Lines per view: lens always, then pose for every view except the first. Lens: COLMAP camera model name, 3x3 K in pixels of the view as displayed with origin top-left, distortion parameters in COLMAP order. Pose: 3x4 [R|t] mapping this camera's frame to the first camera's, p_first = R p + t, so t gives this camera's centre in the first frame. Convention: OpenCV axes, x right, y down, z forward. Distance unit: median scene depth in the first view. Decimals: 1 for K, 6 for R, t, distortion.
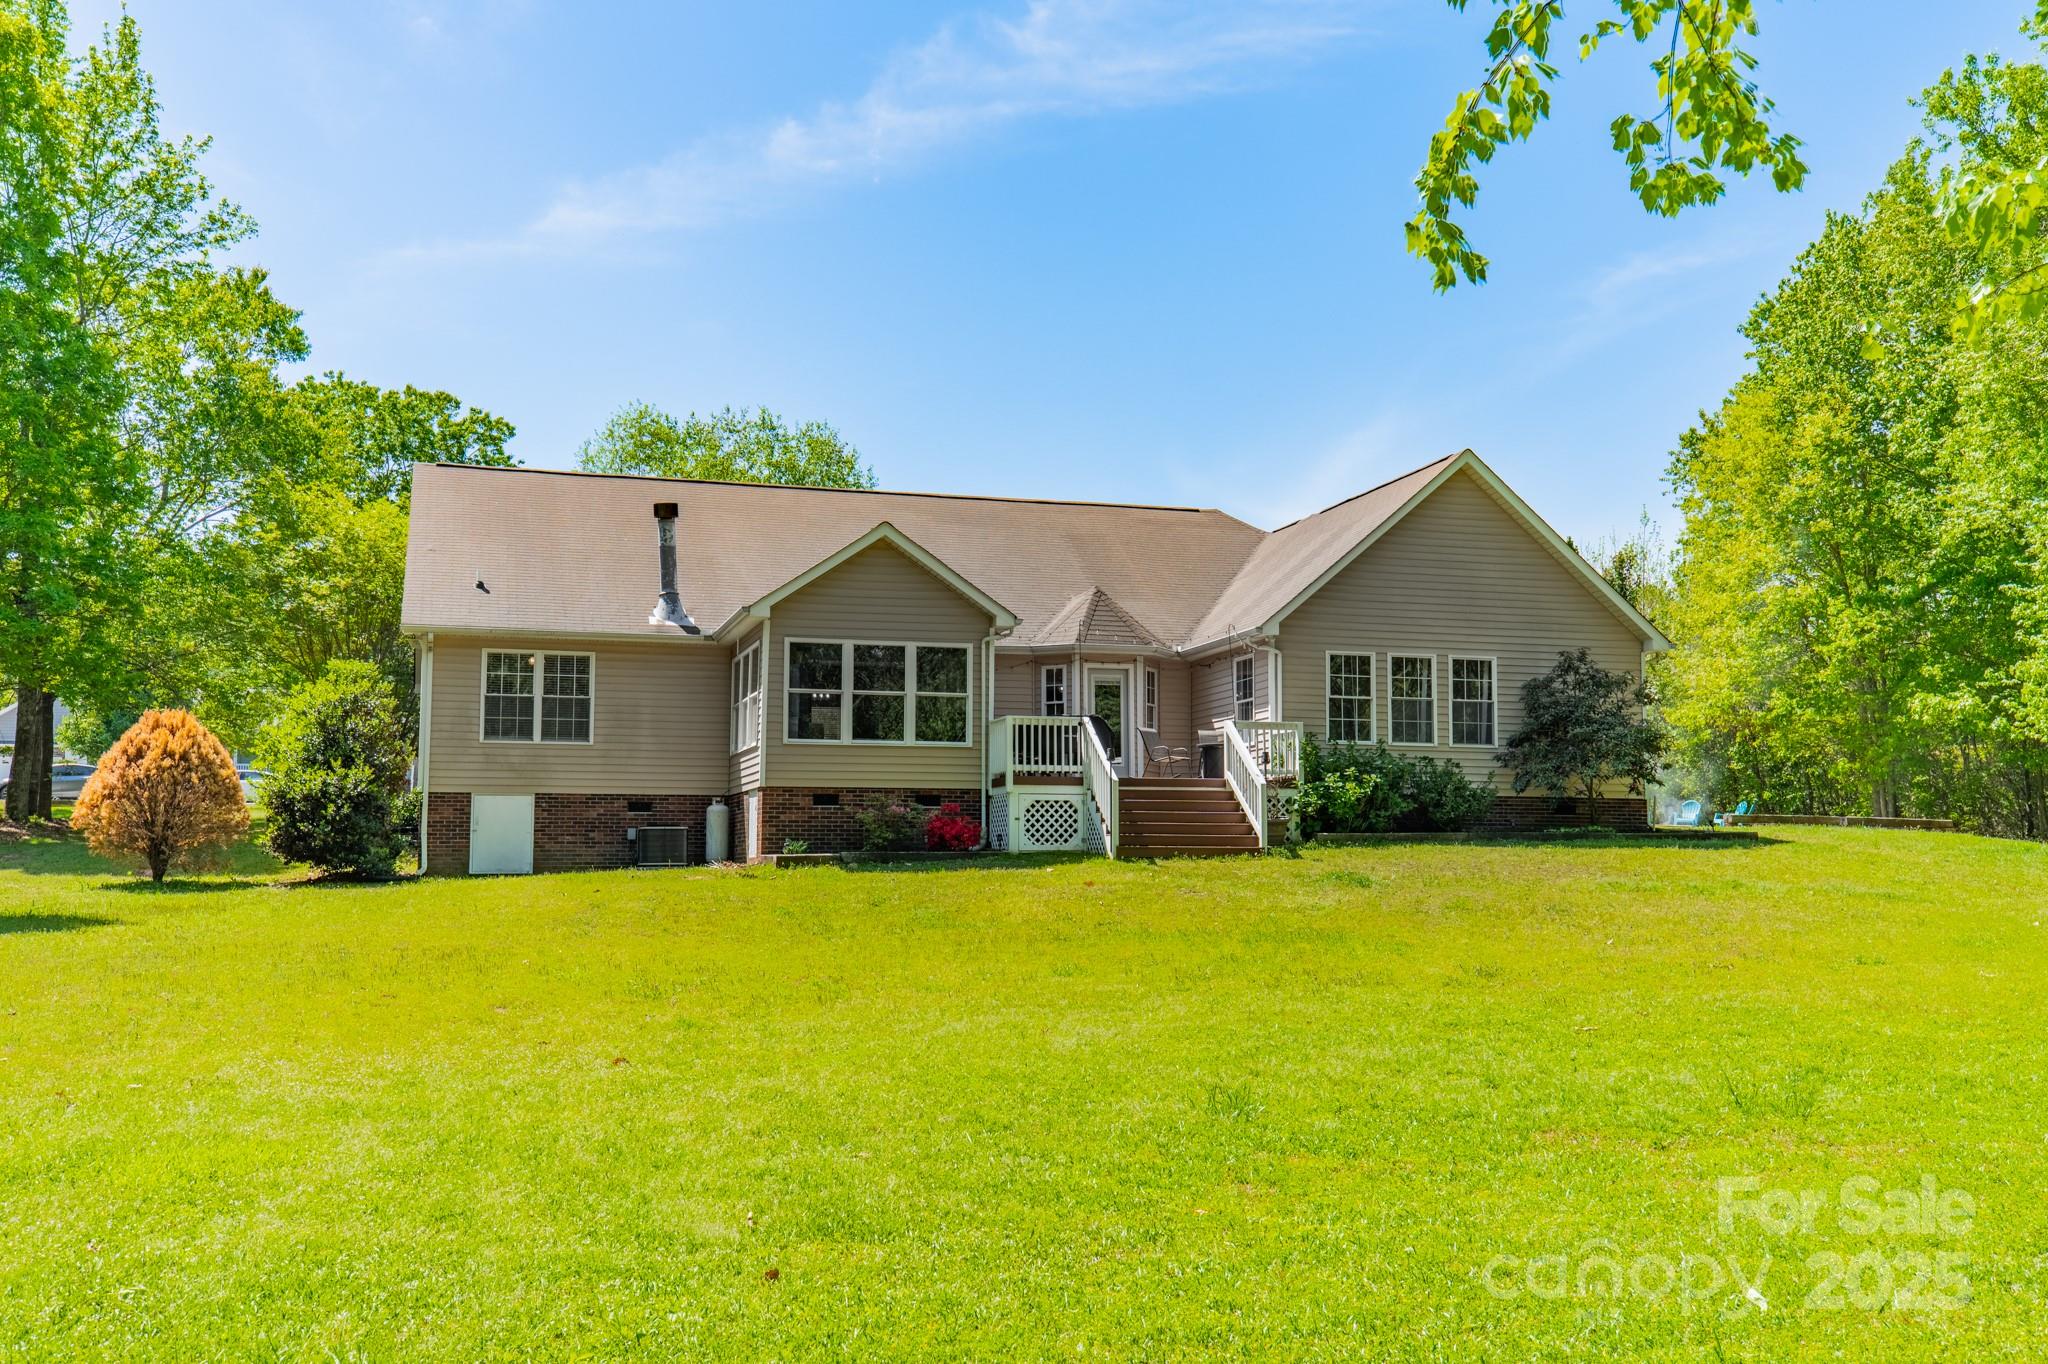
lens RADIAL K [[1961.9, 0, 1024.0], [0, 1961.9, 682.0], [0, 0, 1]] dist [0.131467, 0.009178]
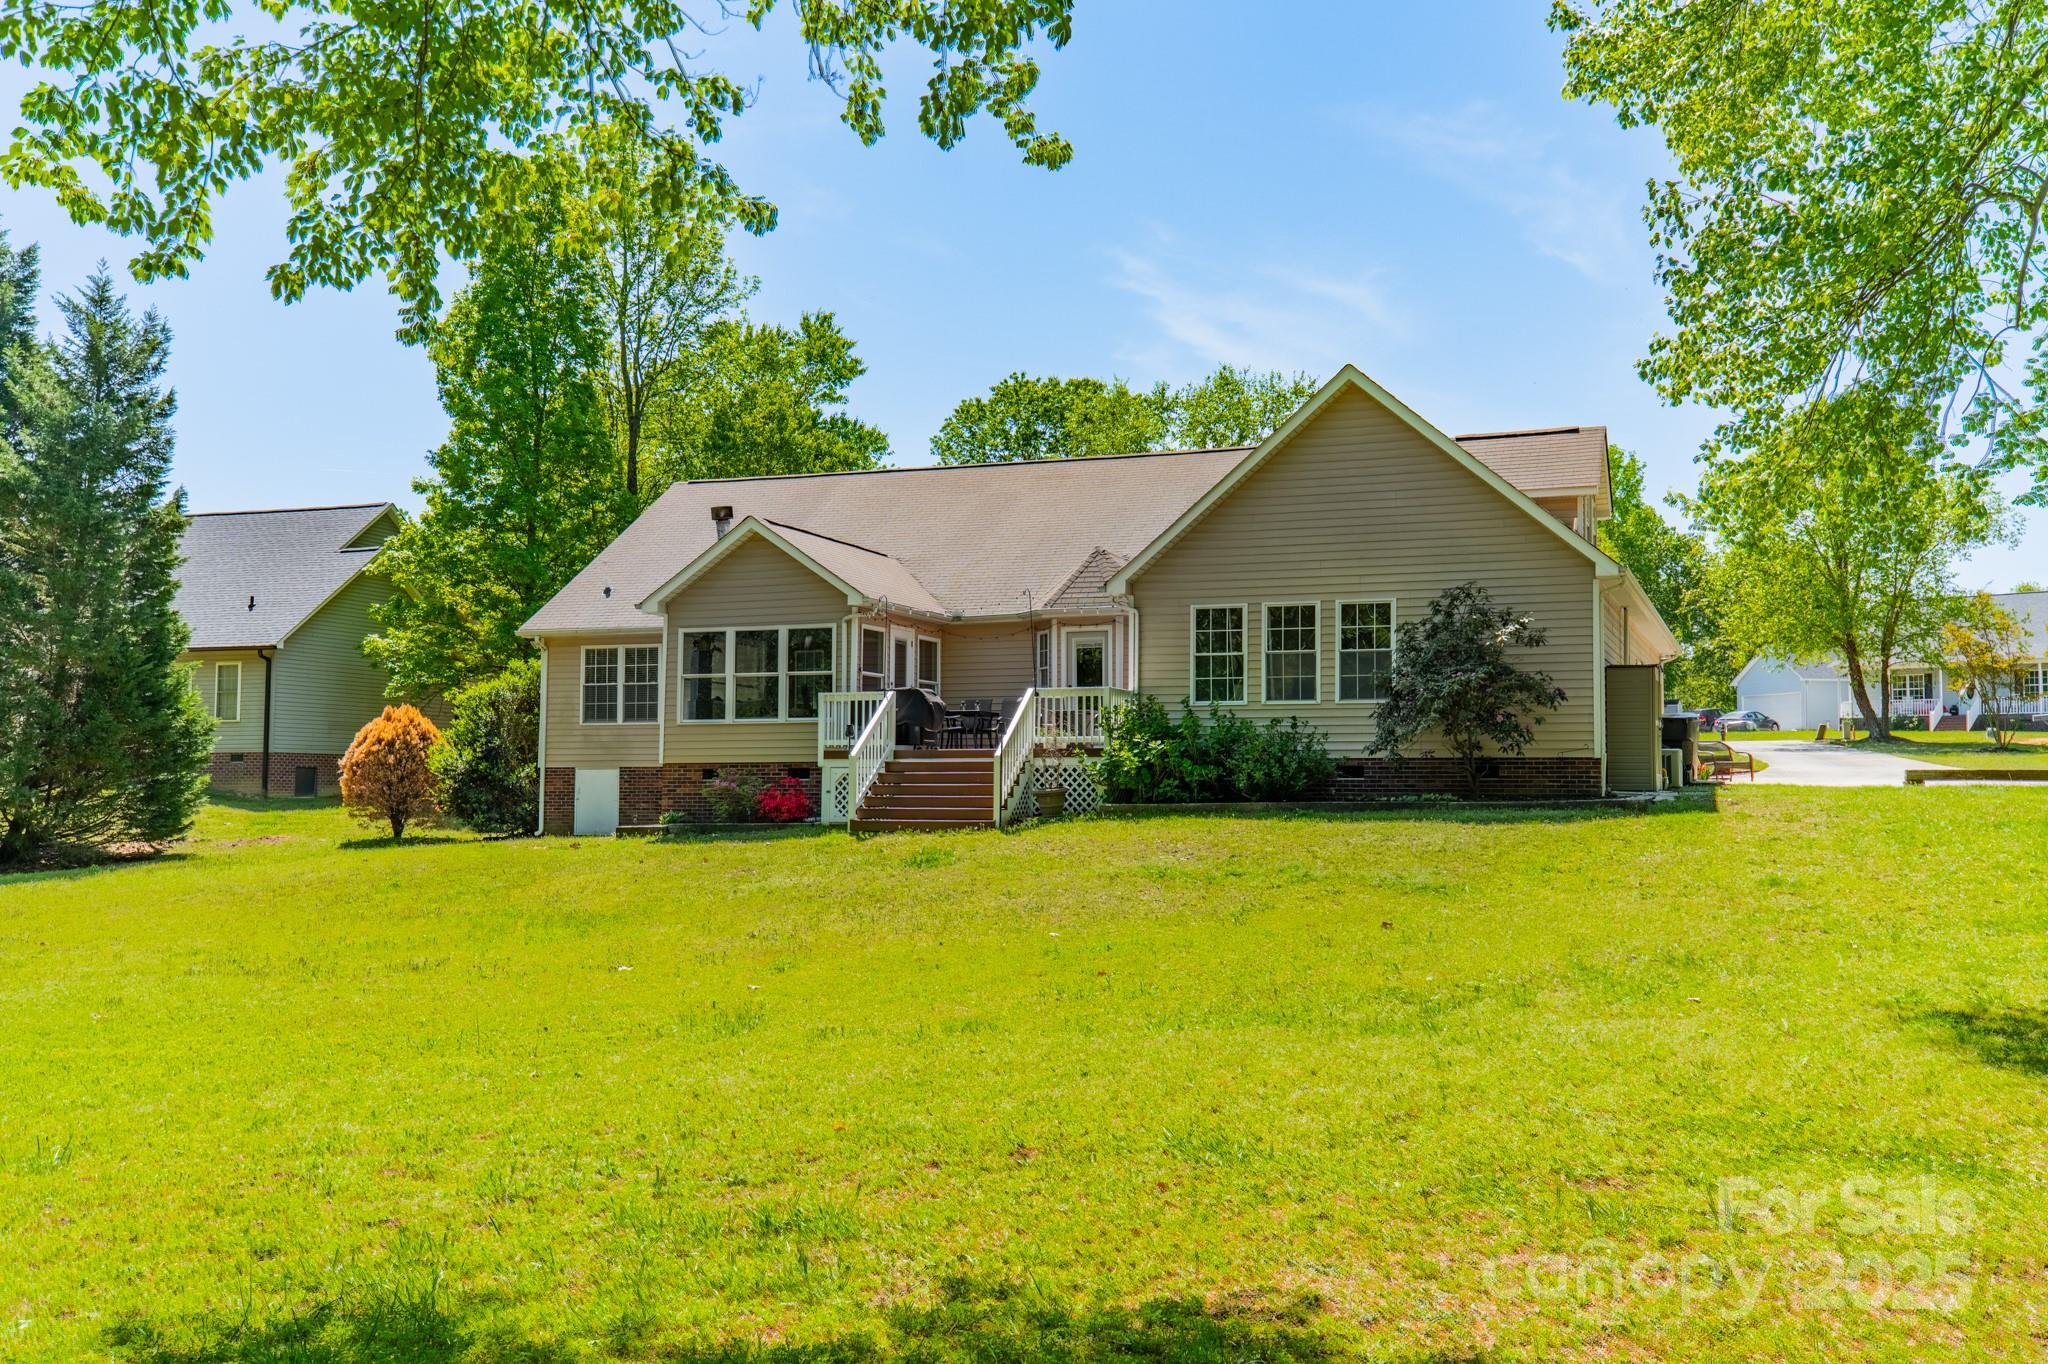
lens RADIAL K [[1961.9, 0, 1024.0], [0, 1961.9, 682.0], [0, 0, 1]] dist [0.131467, 0.009178]
pose [[0.792316, -0.035771, -0.609062, 0.660454], [0.057739, 0.998196, 0.016486, 0.000434], [0.607373, -0.048228, 0.792952, 0.221708]]
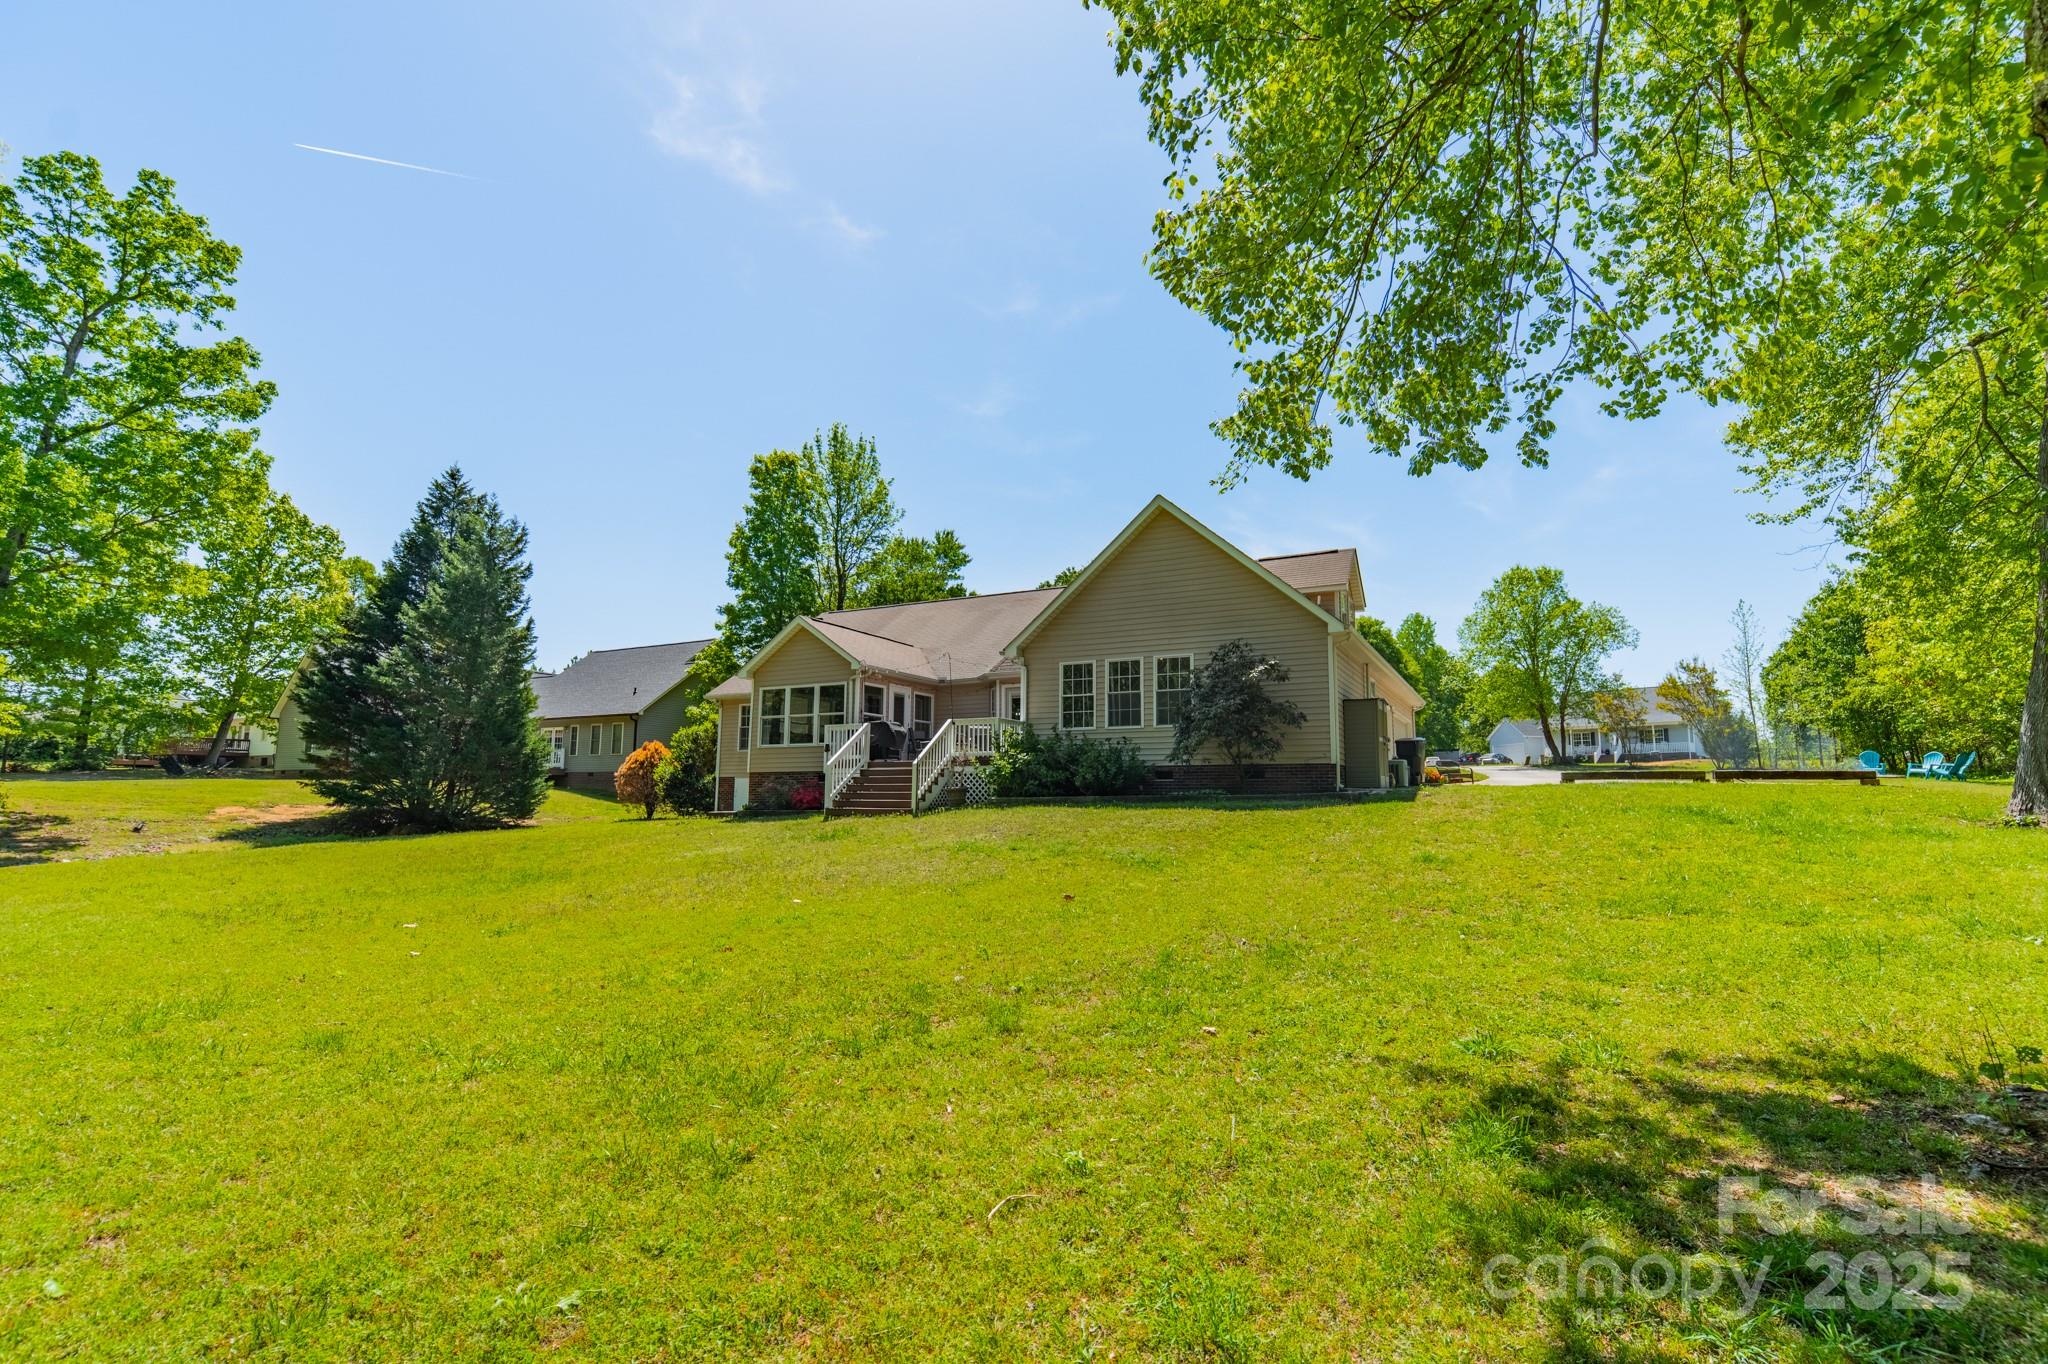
lens RADIAL K [[952.3, 0, 1027.3], [0, 952.3, 695.6], [0, 0, 1]] dist [-0.003083, -0.000452]
pose [[0.715399, -0.075580, -0.694616, 0.600913], [0.063489, 0.997051, -0.043099, 0.034293], [0.695826, -0.013267, 0.718088, 0.517378]]
